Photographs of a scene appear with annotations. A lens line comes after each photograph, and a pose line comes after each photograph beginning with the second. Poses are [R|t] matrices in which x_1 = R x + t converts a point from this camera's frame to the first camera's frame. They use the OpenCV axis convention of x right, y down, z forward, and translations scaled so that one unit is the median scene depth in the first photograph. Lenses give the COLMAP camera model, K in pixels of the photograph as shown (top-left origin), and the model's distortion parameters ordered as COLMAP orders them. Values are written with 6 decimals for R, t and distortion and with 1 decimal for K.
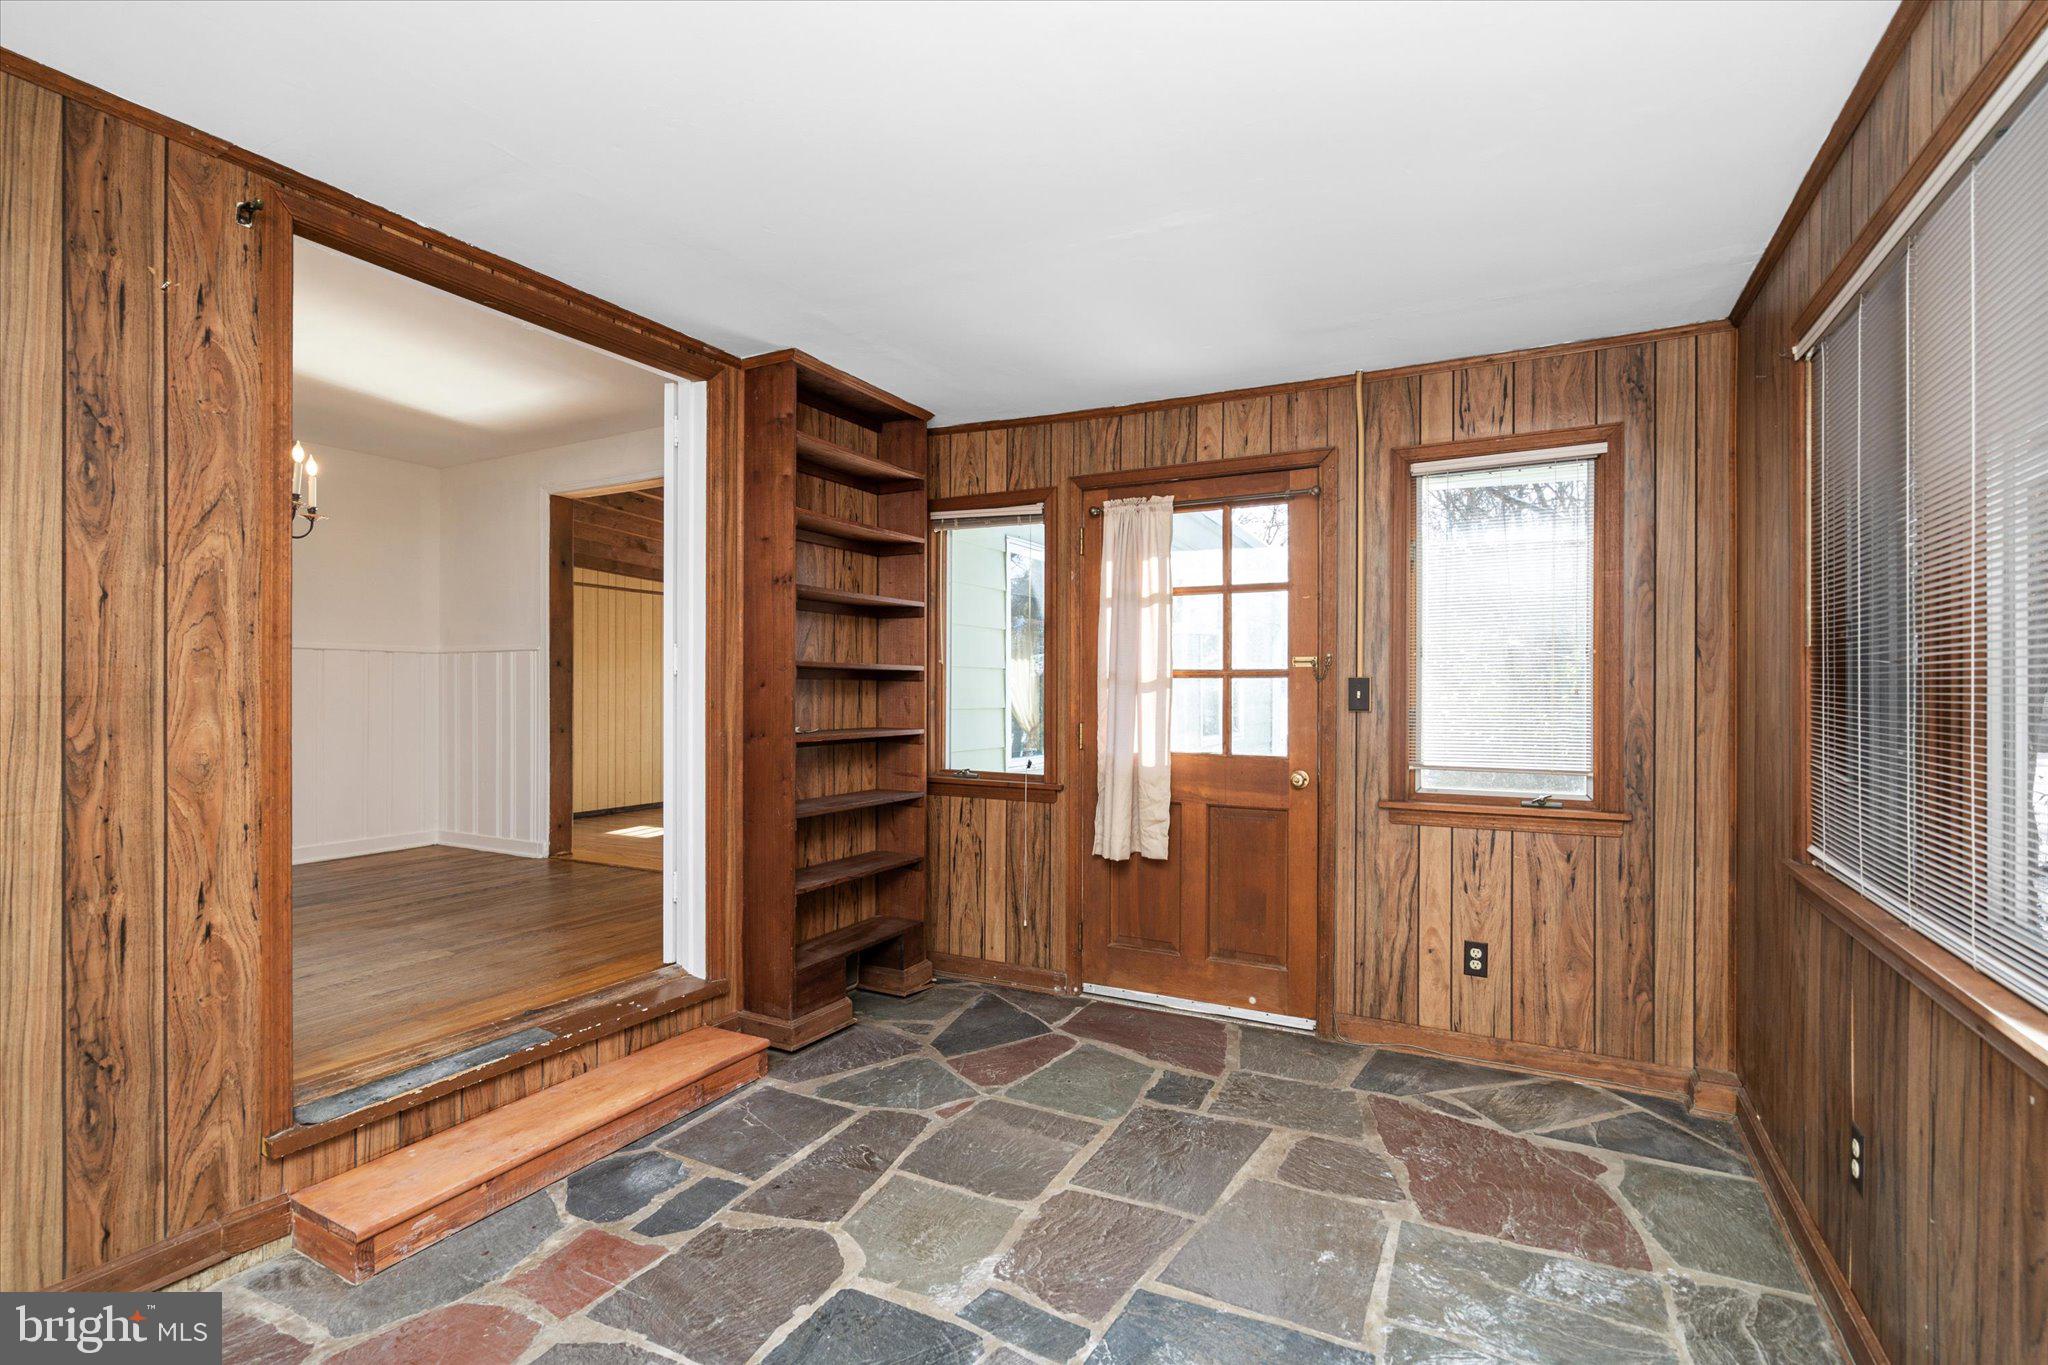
lens RADIAL K [[951.6, 0, 1017.2], [0, 951.6, 686.8], [0, 0, 1]] dist [-0.005043, 0.000308]
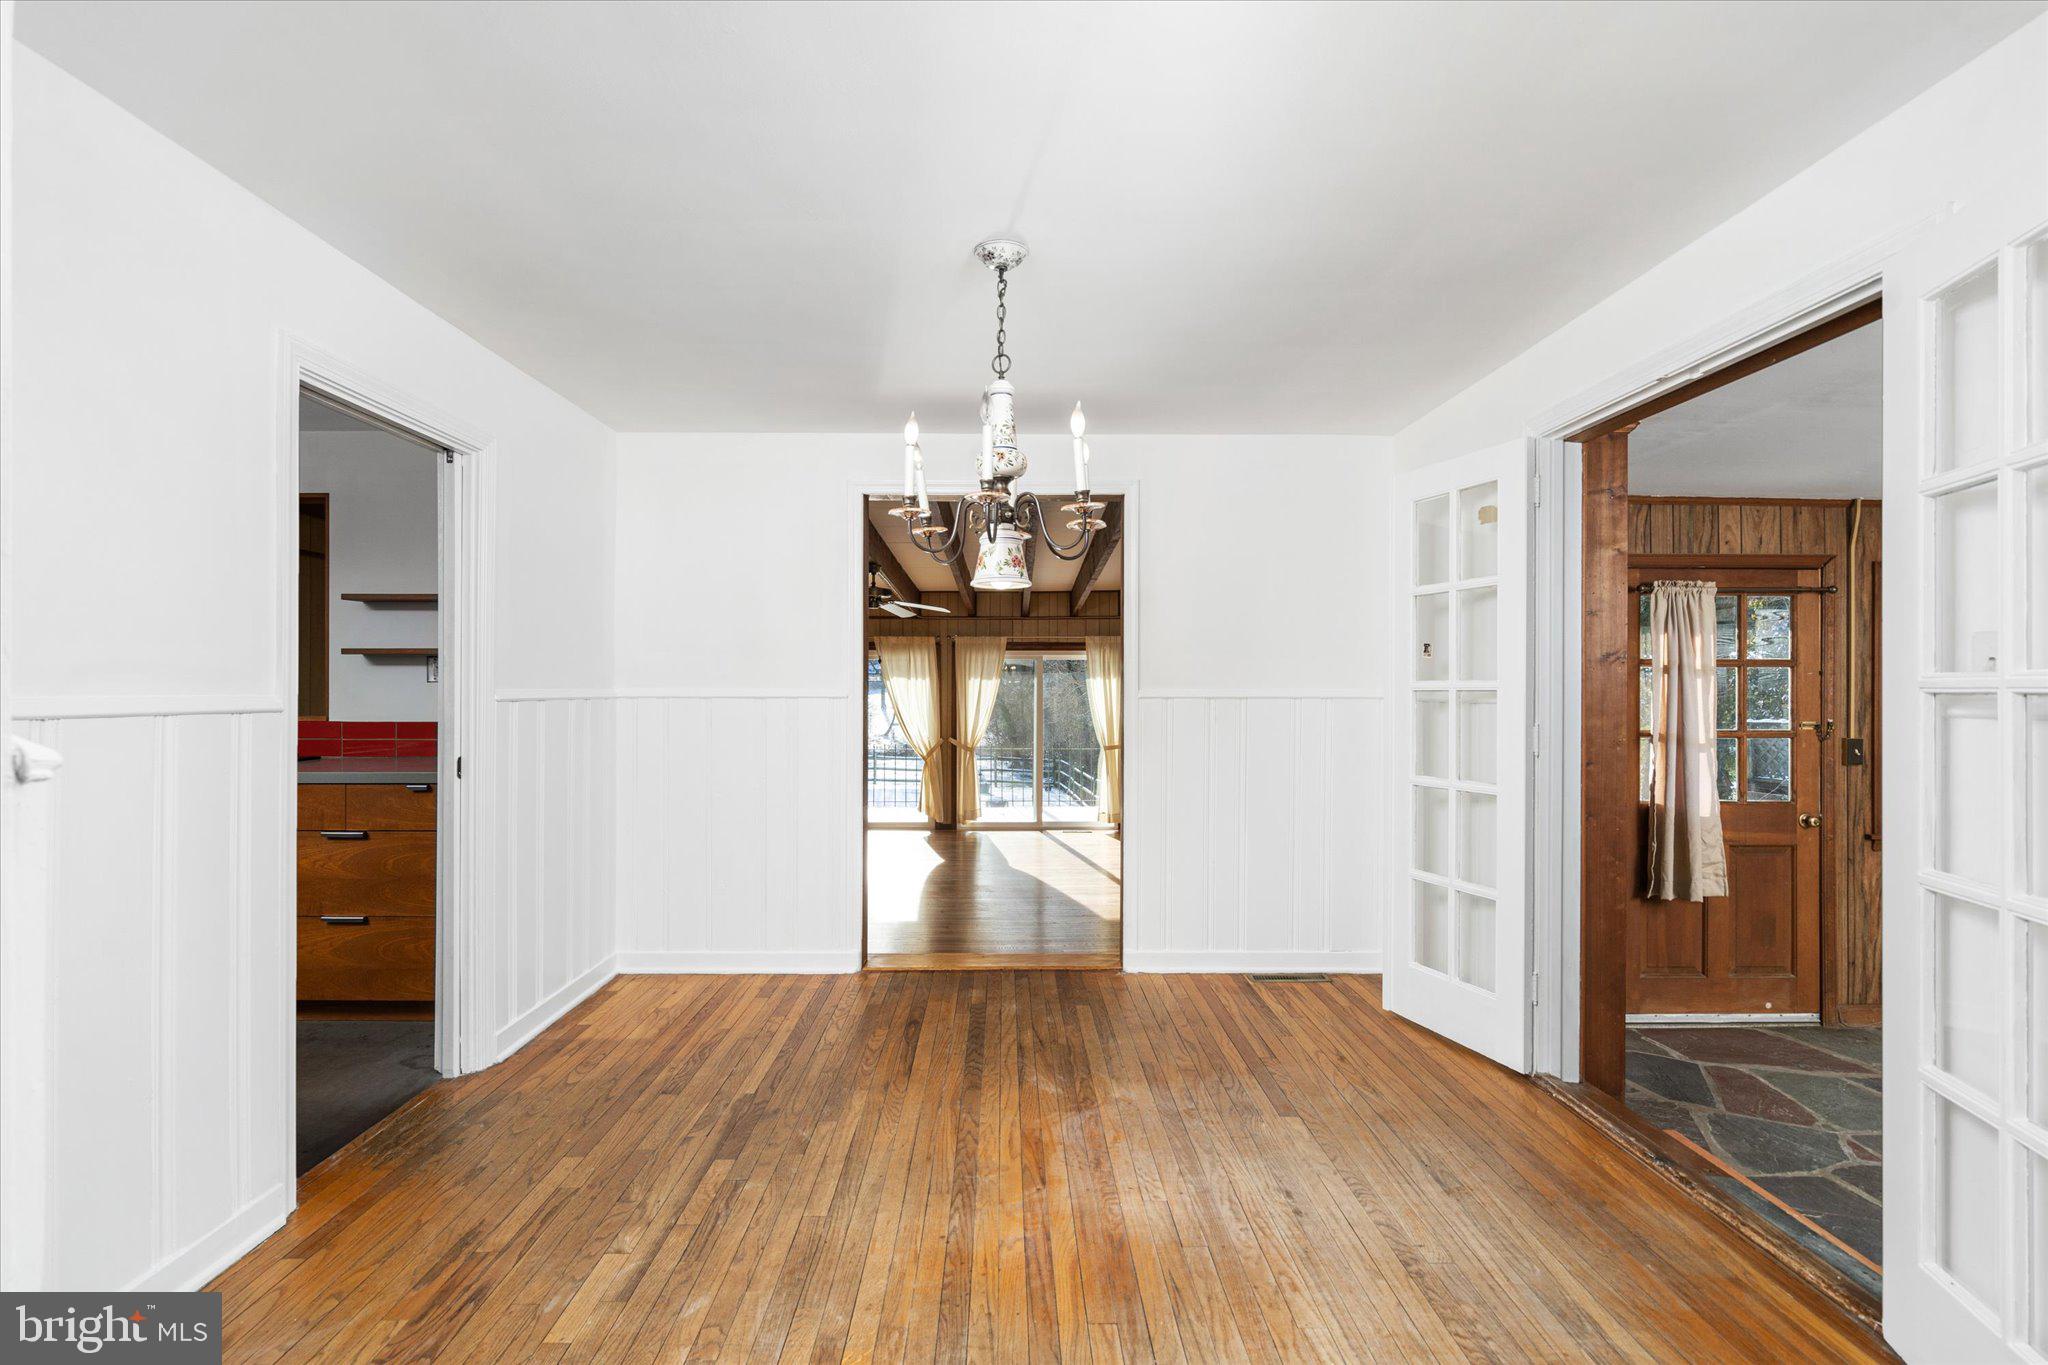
lens RADIAL K [[951.6, 0, 1019.3], [0, 951.6, 677.1], [0, 0, 1]] dist [-0.005043, 0.000308]
pose [[0.871655, 0.000152, 0.490120, -1.184717], [-0.000644, 0.999999, 0.000835, -0.088570], [-0.490120, -0.001044, 0.871654, 0.421398]]
